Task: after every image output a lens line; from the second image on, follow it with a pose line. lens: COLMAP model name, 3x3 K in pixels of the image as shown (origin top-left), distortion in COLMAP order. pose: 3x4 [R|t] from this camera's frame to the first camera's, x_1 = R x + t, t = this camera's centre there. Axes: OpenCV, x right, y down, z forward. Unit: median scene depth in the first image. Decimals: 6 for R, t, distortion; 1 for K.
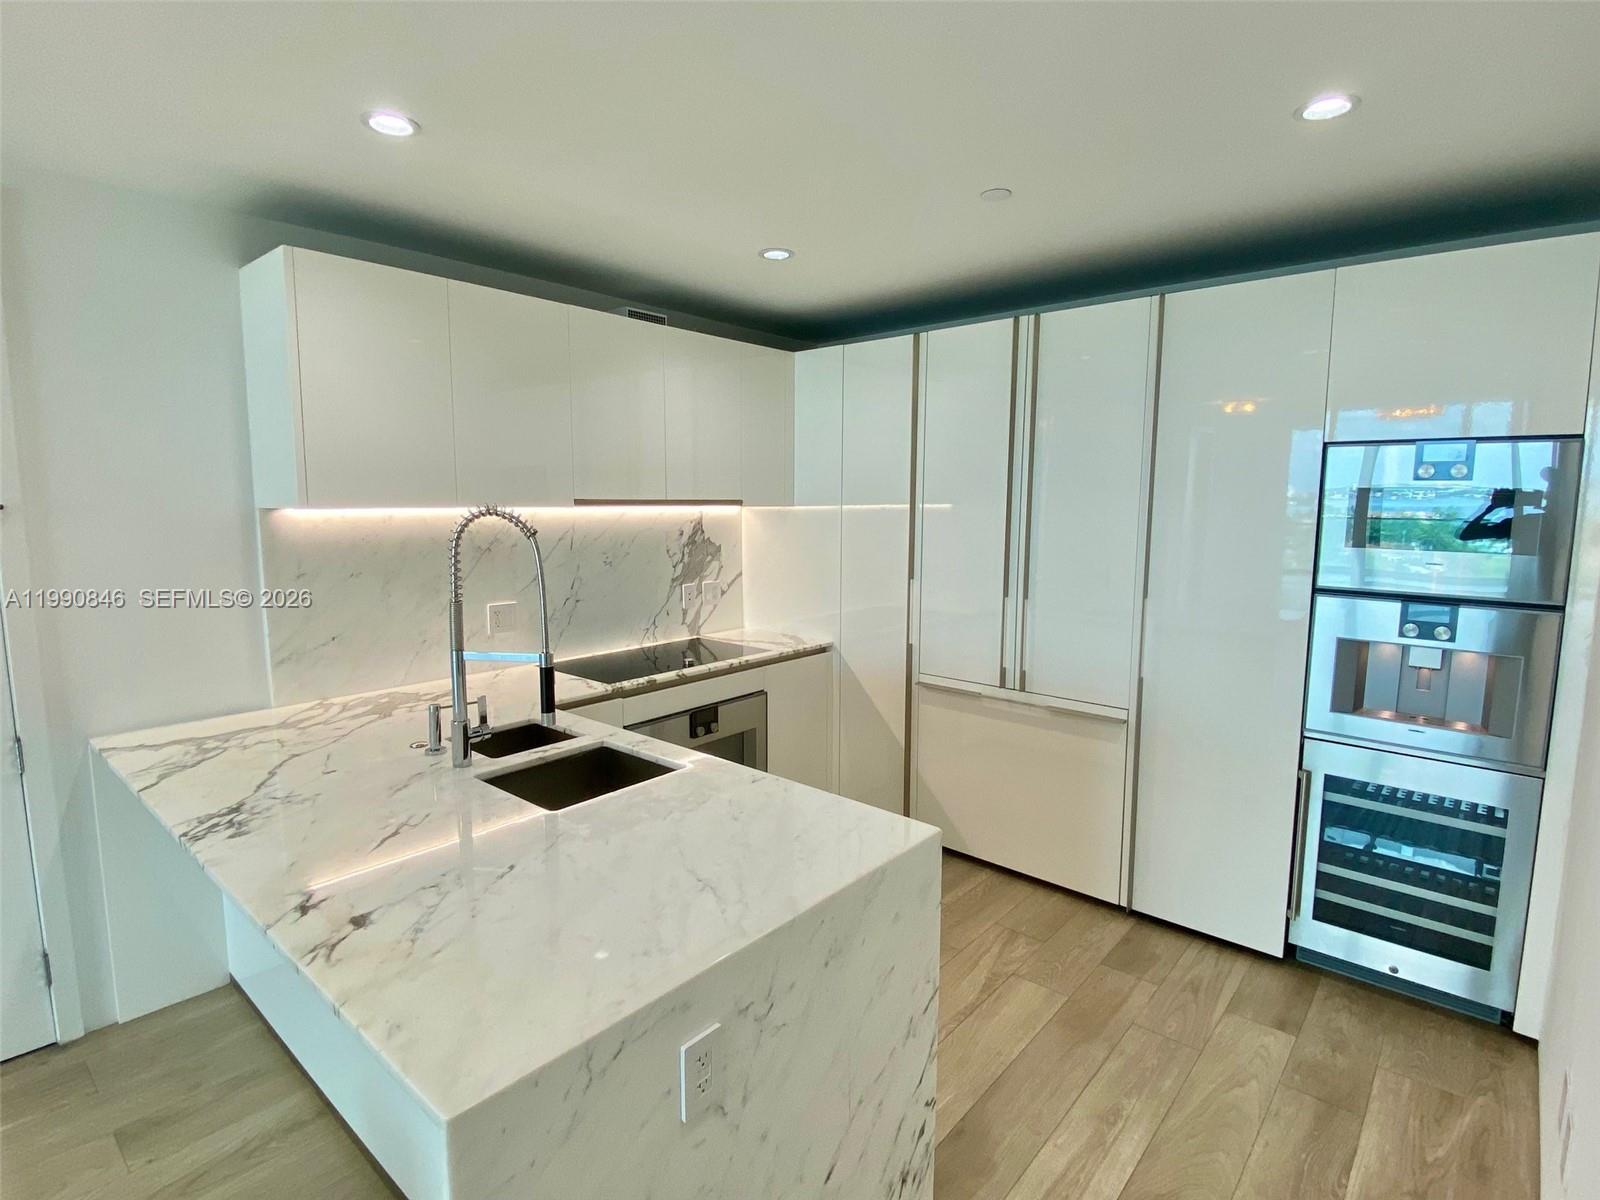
lens RADIAL K [[814.5, 0, 800.0], [0, 814.5, 600.0], [0, 0, 1]] dist [0.085054, -0.062156]
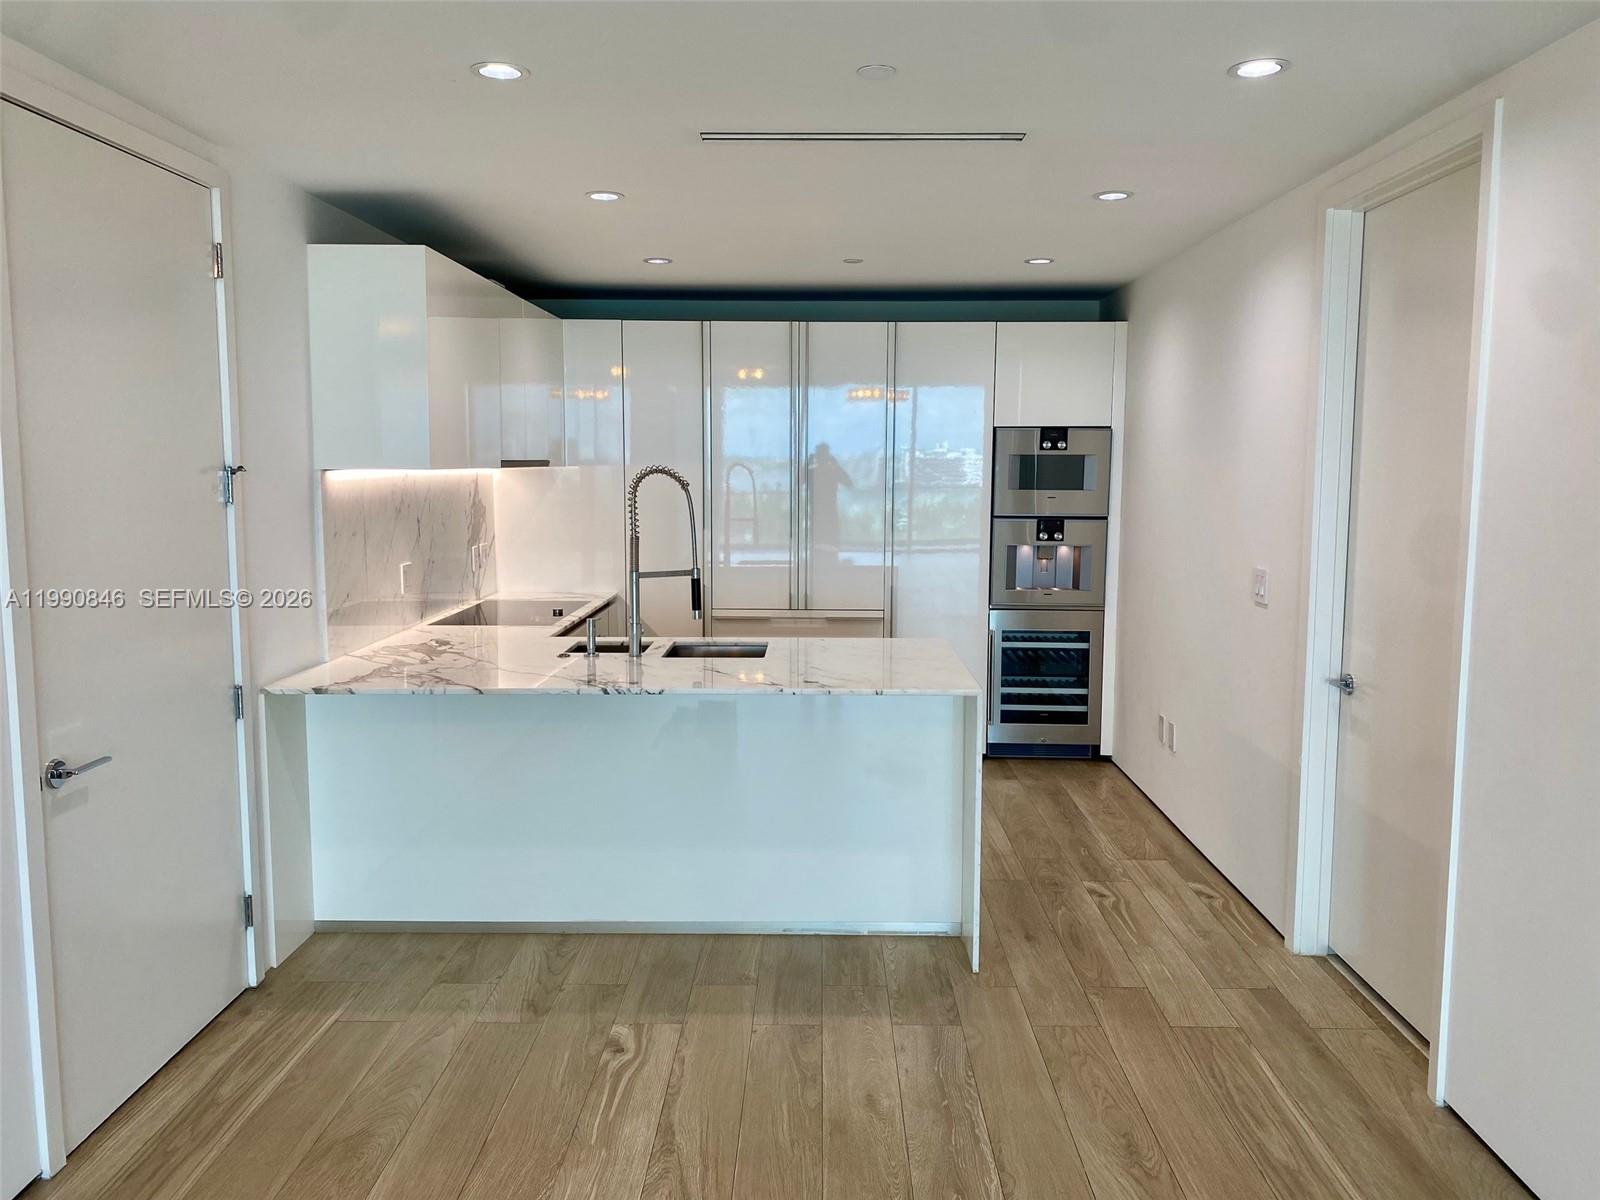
lens RADIAL K [[1250.6, 0, 809.8], [0, 1250.6, 598.5], [0, 0, 1]] dist [0.151382, -0.206359]
pose [[0.758888, -0.073010, 0.647115, -1.213624], [0.081689, 0.996519, 0.016633, 0.074011], [-0.646077, 0.040240, 0.762211, -0.612866]]
